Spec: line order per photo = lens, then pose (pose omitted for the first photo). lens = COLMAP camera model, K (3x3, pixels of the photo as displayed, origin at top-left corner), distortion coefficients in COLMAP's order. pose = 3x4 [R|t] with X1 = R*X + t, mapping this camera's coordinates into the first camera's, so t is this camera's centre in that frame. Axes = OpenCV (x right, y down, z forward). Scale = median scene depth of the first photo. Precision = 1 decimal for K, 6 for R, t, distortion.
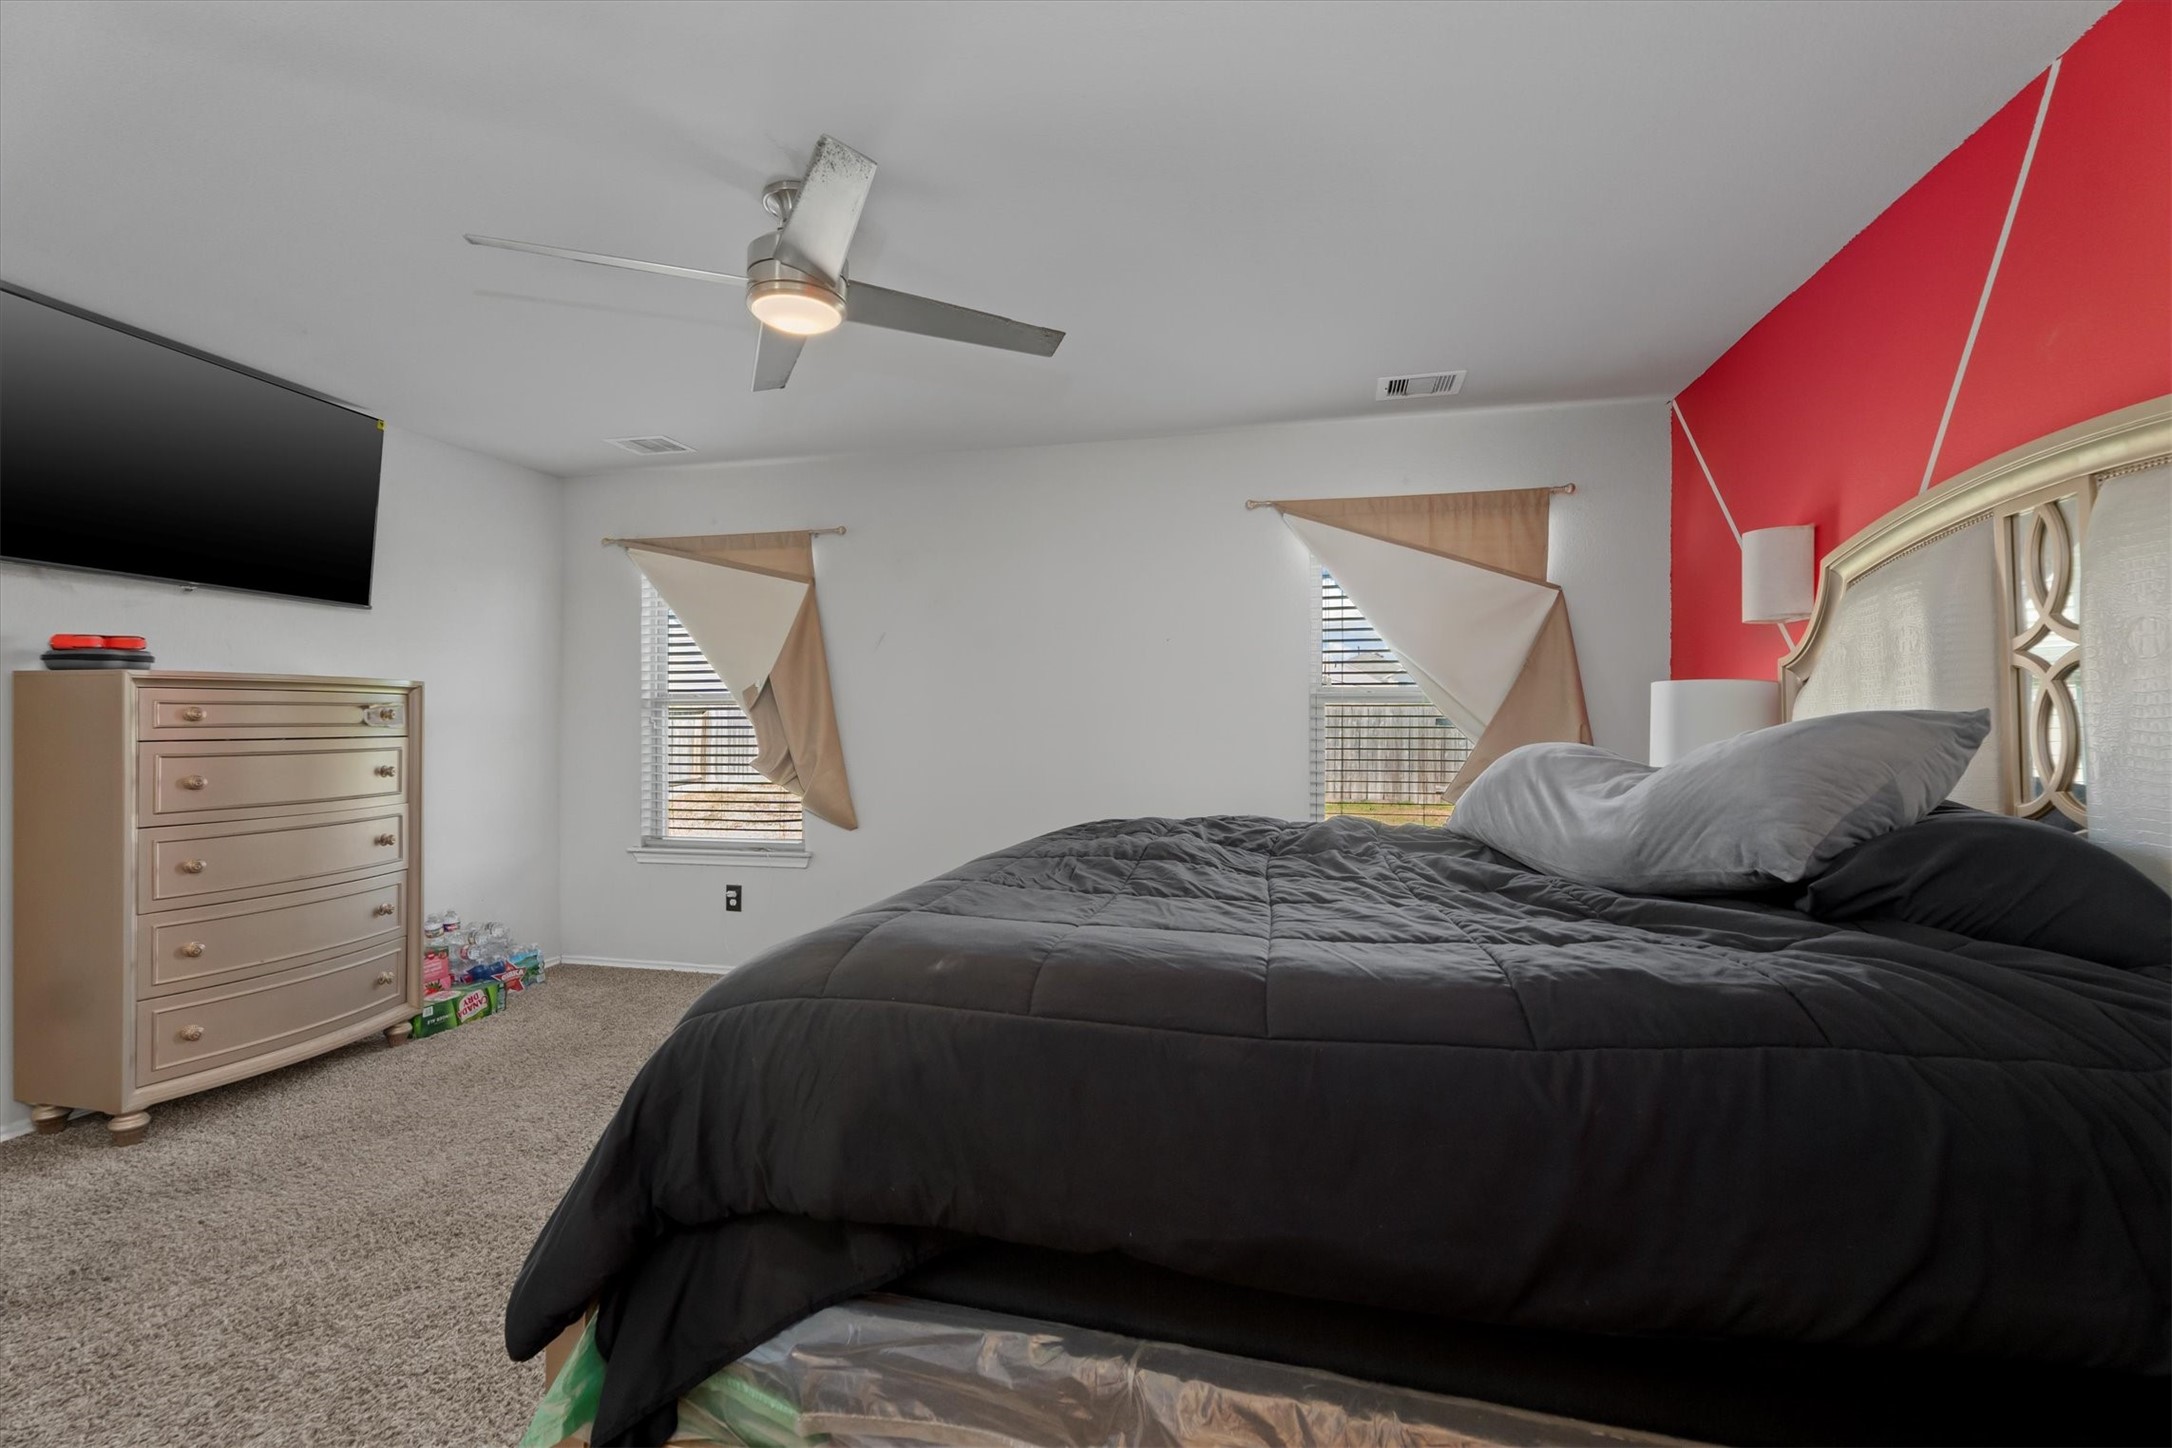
lens RADIAL K [[976.0, 0, 1083.5], [0, 976.0, 717.9], [0, 0, 1]] dist [-0.001330, 0.001307]
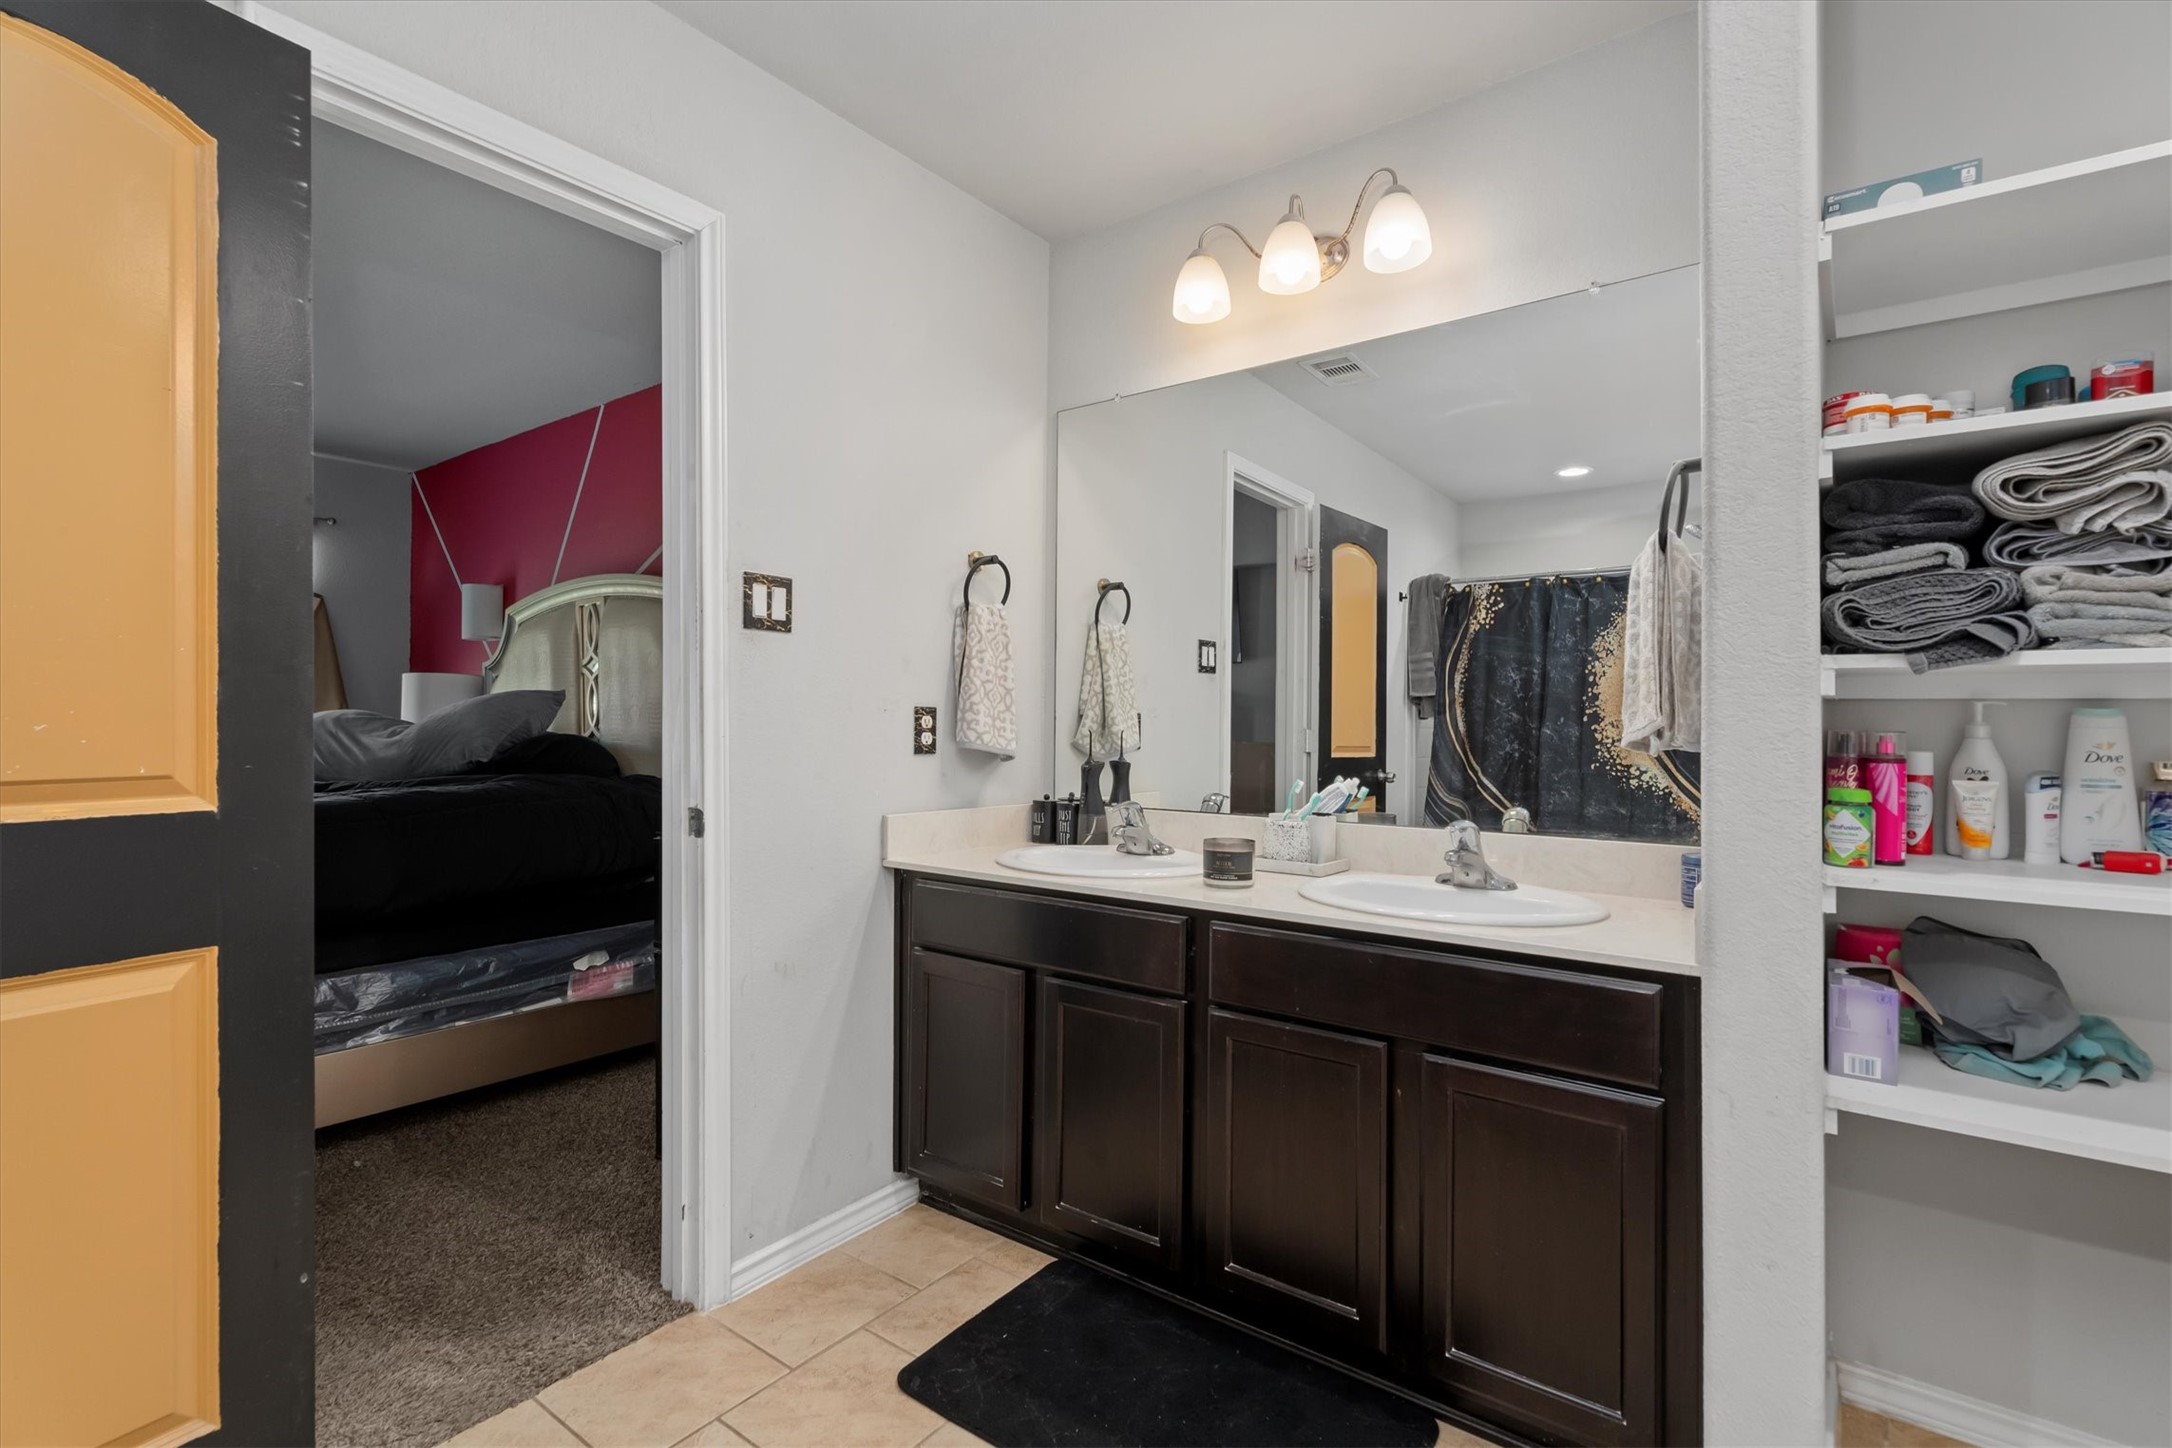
lens RADIAL K [[976.0, 0, 1088.6], [0, 976.0, 718.0], [0, 0, 1]] dist [-0.001330, 0.001307]
pose [[0.386738, 0.002308, 0.922187, -0.513519], [-0.008779, 0.999961, 0.001179, 0.028626], [-0.922148, -0.008552, 0.386743, -0.725792]]
